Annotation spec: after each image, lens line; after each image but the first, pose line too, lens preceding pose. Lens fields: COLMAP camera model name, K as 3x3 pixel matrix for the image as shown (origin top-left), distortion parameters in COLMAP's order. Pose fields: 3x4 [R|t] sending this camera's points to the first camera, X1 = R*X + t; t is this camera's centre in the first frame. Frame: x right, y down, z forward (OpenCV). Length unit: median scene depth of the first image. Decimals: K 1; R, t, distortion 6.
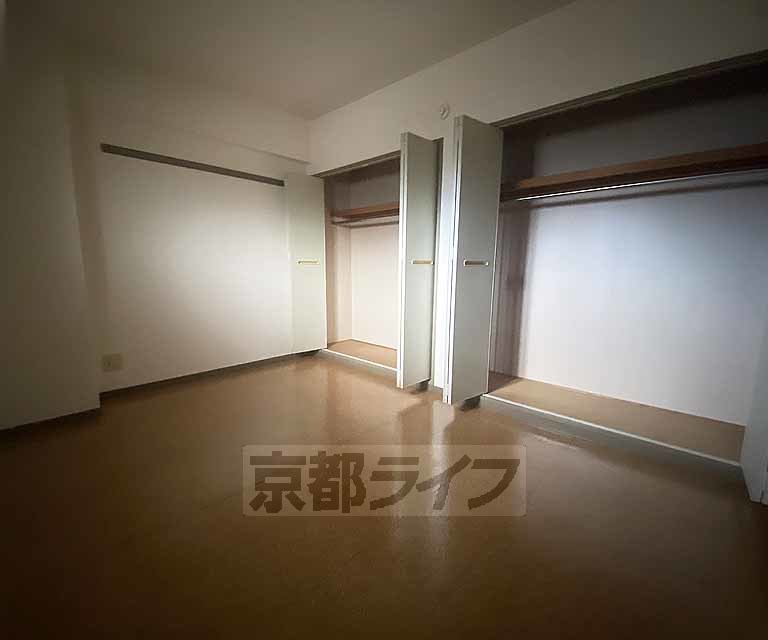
lens RADIAL K [[352.6, 0, 395.9], [0, 352.6, 322.2], [0, 0, 1]] dist [0.053532, -0.034944]
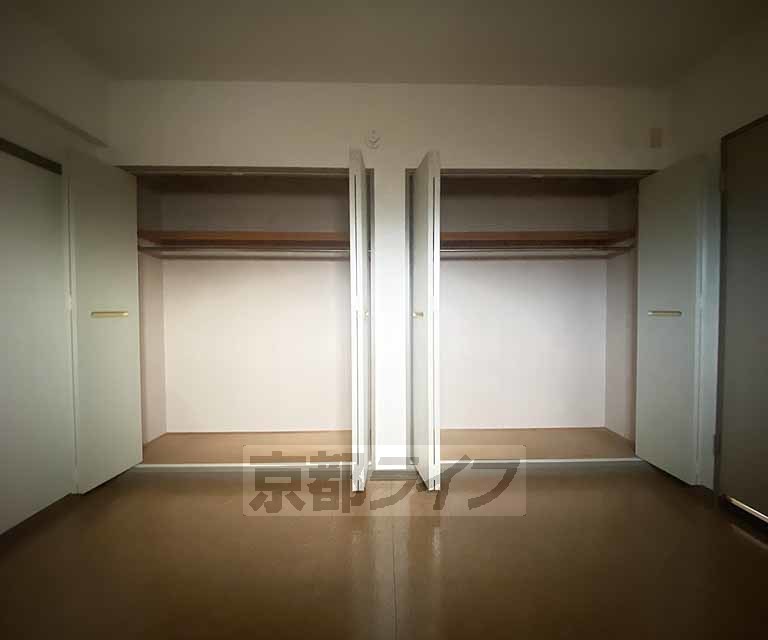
lens RADIAL K [[352.6, 0, 395.9], [0, 352.6, 322.2], [0, 0, 1]] dist [0.053532, -0.034944]
pose [[0.717190, -0.025001, 0.696429, -0.321805], [0.119258, 0.989017, -0.087308, -0.052182], [-0.686597, 0.145672, 0.712295, 0.301431]]
